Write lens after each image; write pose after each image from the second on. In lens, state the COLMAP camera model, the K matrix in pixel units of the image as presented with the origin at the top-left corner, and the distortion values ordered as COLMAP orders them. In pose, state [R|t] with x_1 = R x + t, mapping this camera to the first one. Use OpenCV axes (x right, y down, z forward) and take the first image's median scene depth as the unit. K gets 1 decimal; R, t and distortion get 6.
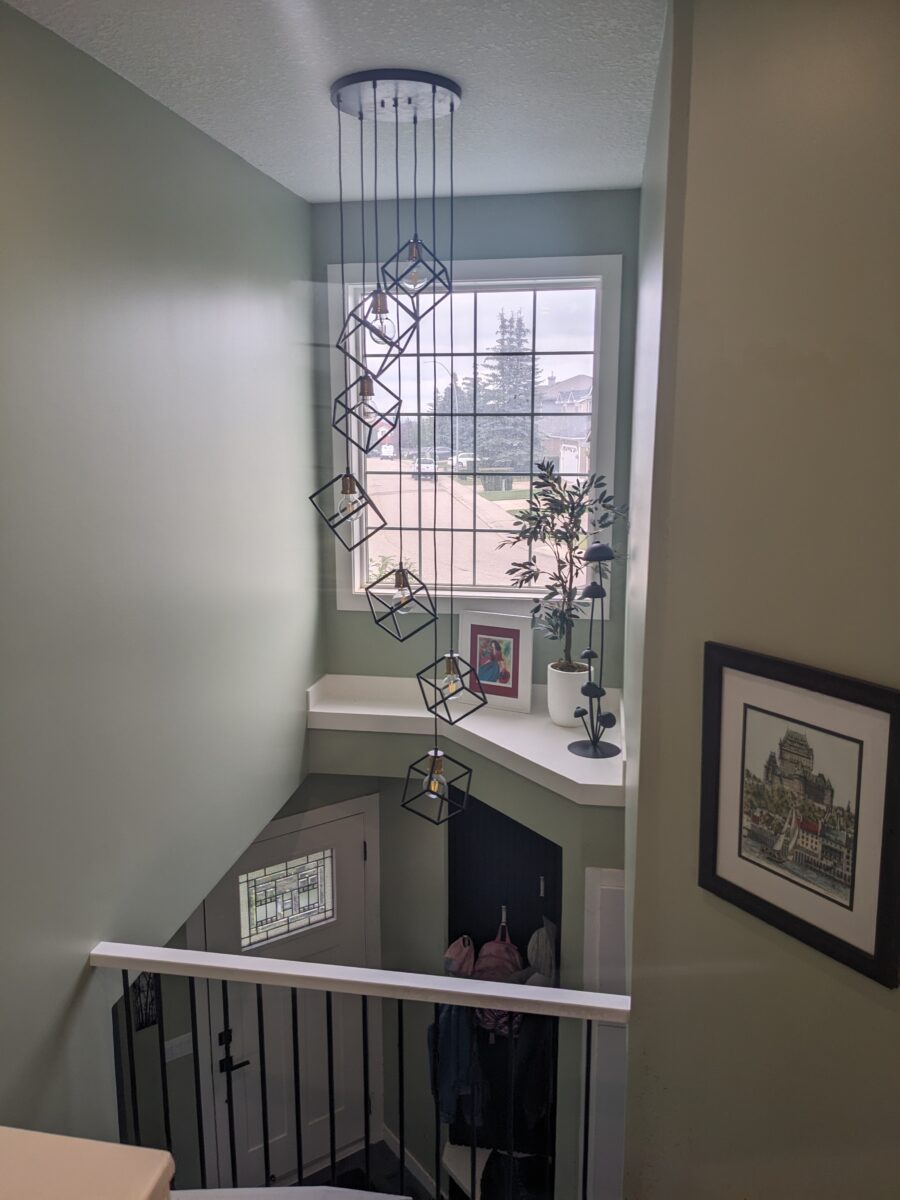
lens RADIAL K [[959.1, 0, 450.0], [0, 959.1, 600.0], [0, 0, 1]] dist [0.016403, -0.000622]
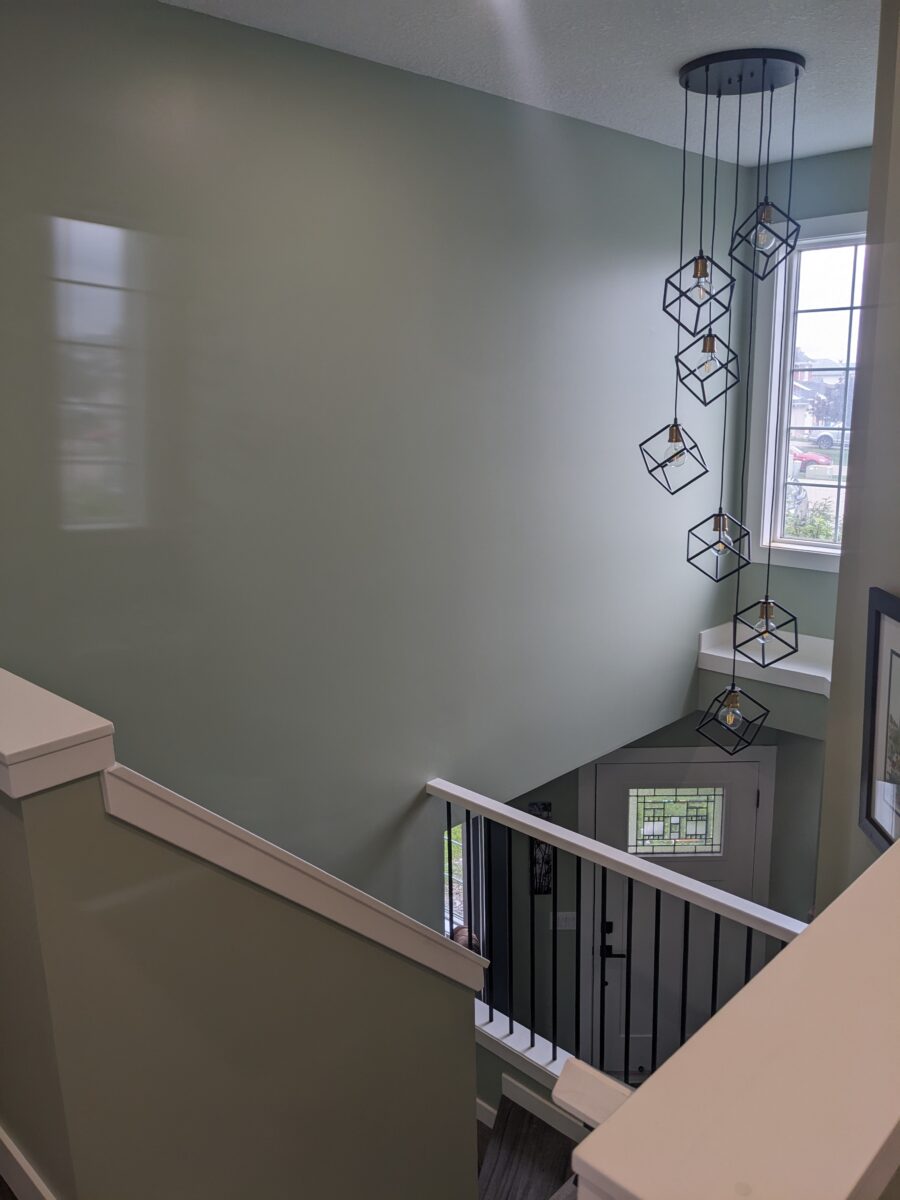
lens RADIAL K [[942.5, 0, 450.0], [0, 942.5, 600.0], [0, 0, 1]] dist [0.008894, -0.002887]
pose [[0.833859, 0.123559, -0.537971, 0.180464], [-0.102092, 0.992332, 0.069672, 0.013441], [0.542454, -0.003175, 0.840079, -0.039565]]
